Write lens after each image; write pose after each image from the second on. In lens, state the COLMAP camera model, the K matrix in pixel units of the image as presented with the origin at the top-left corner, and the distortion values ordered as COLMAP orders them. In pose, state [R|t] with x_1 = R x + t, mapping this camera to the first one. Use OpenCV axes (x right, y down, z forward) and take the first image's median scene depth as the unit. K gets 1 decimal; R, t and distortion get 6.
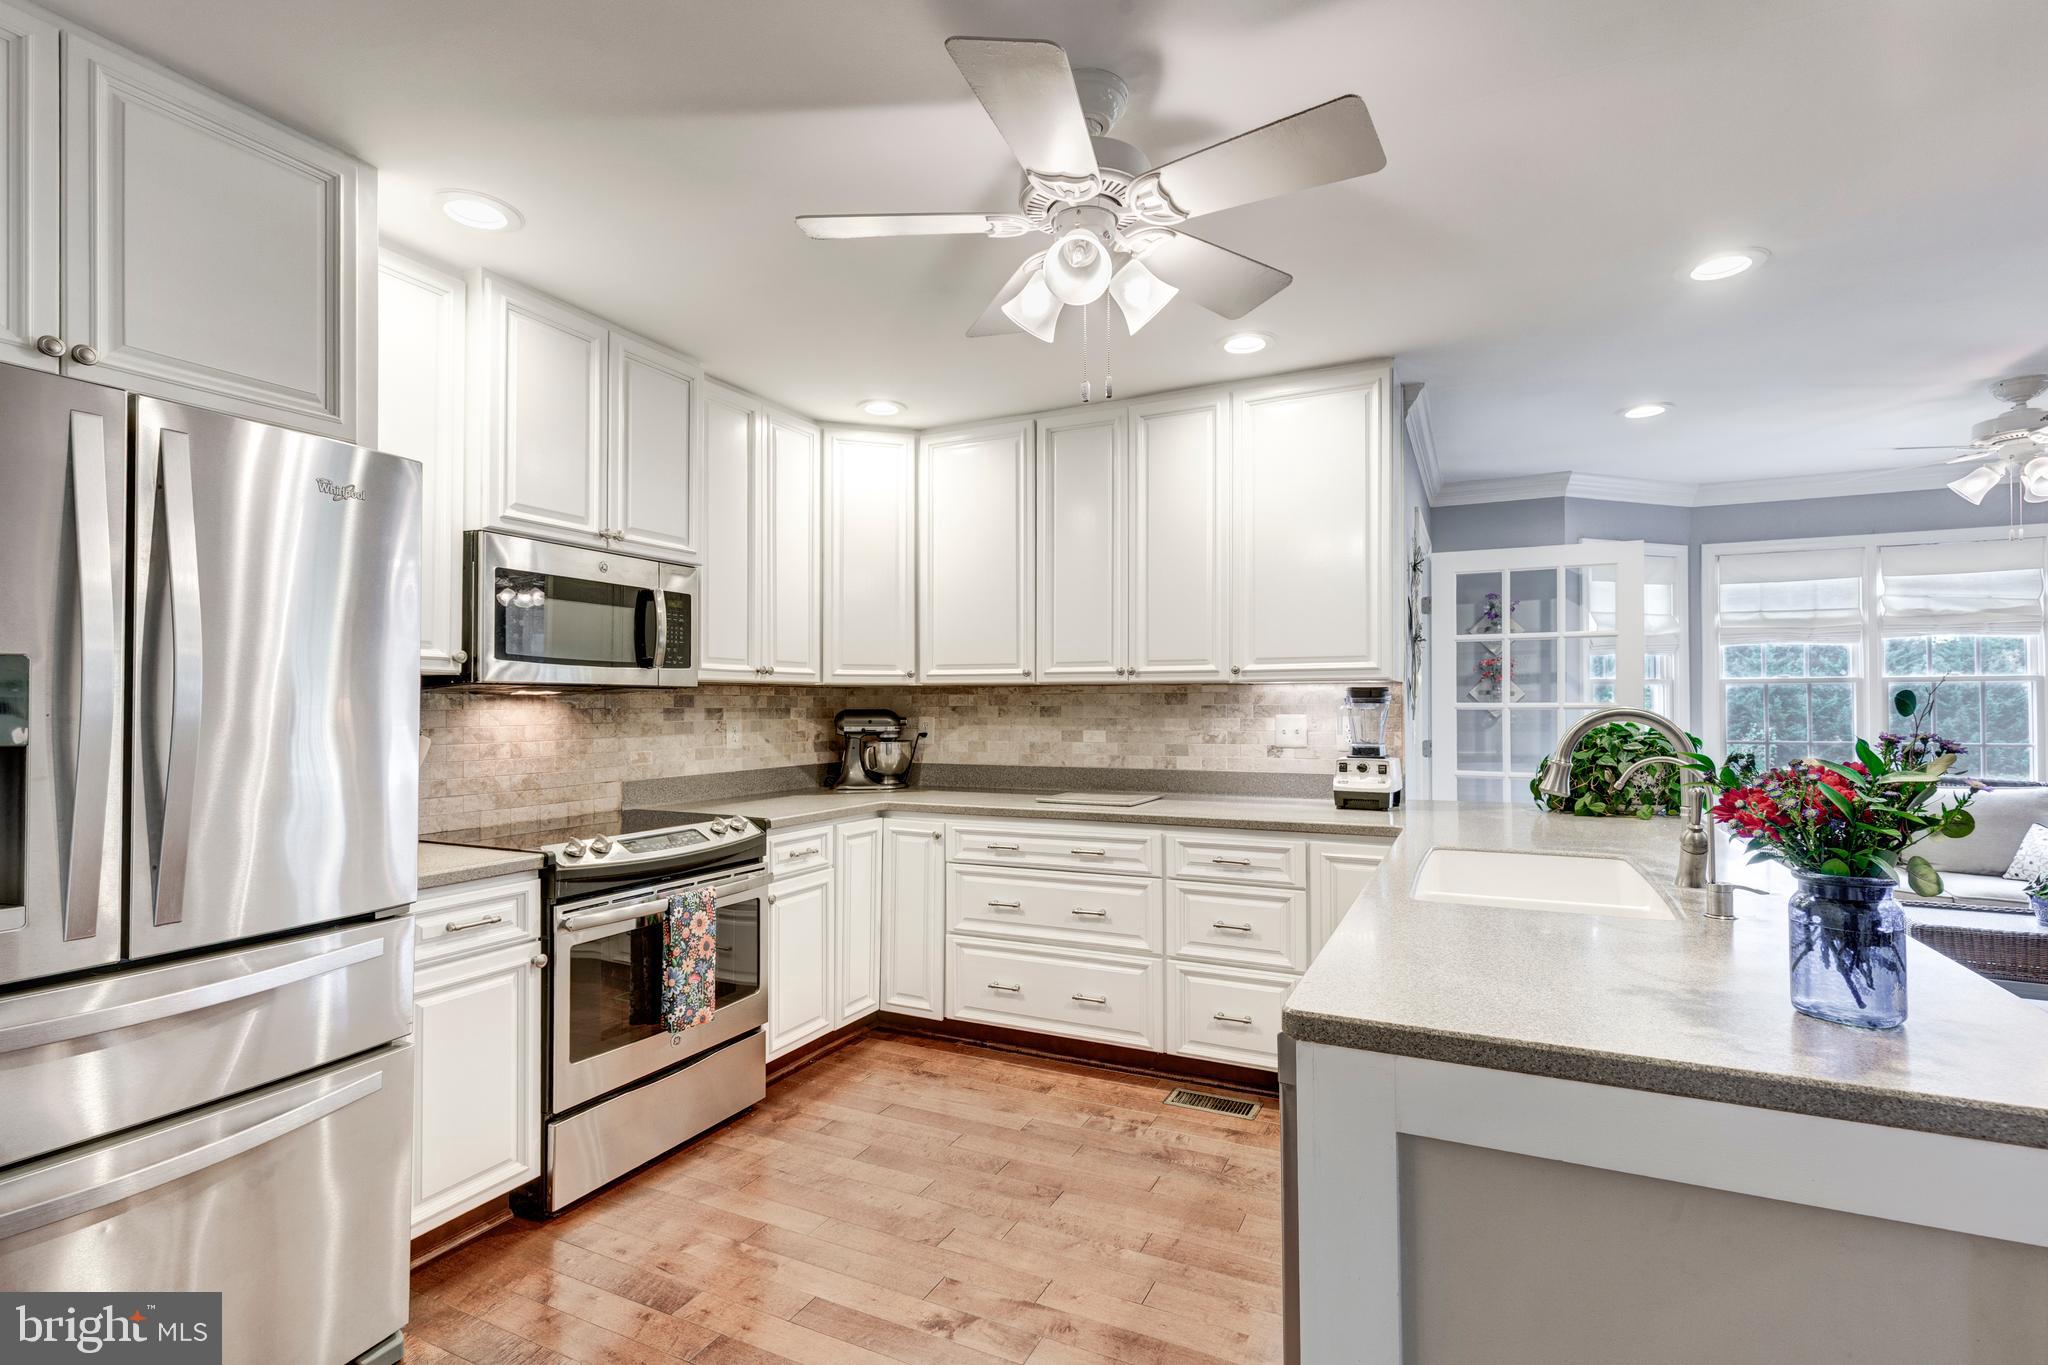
lens RADIAL K [[934.2, 0, 1033.0], [0, 934.2, 691.8], [0, 0, 1]] dist [0.002444, 0.000320]
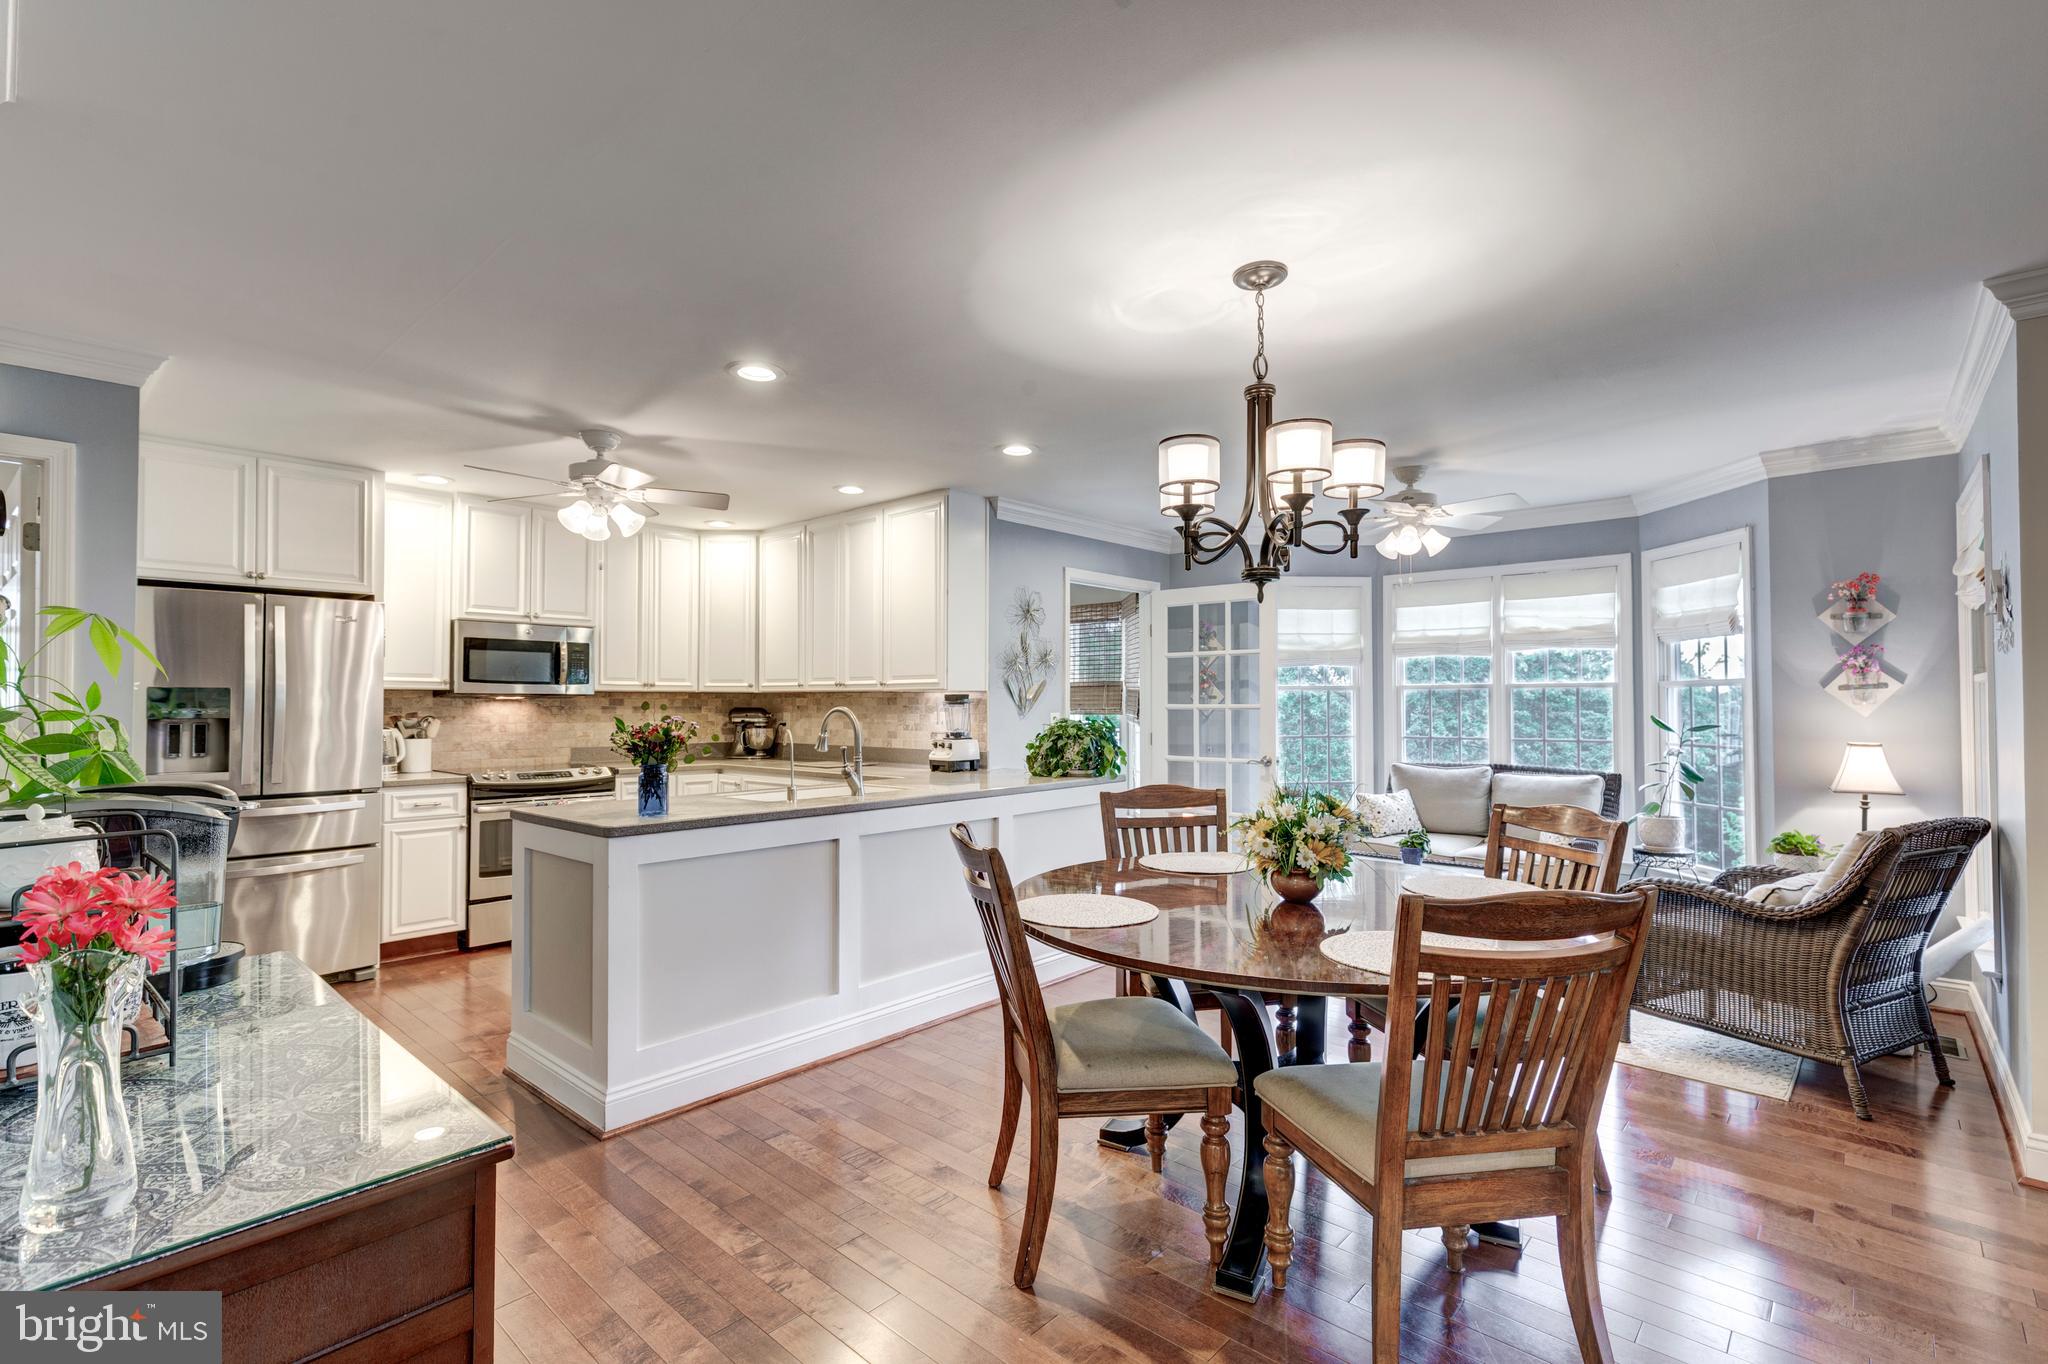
lens RADIAL K [[940.5, 0, 1024.0], [0, 940.5, 682.0], [0, 0, 1]] dist [-0.000688, -0.000067]
pose [[0.956242, -0.004453, -0.292544, 0.882159], [0.001914, 0.999958, -0.008963, -0.010487], [0.292572, 0.008011, 0.956210, -0.446105]]
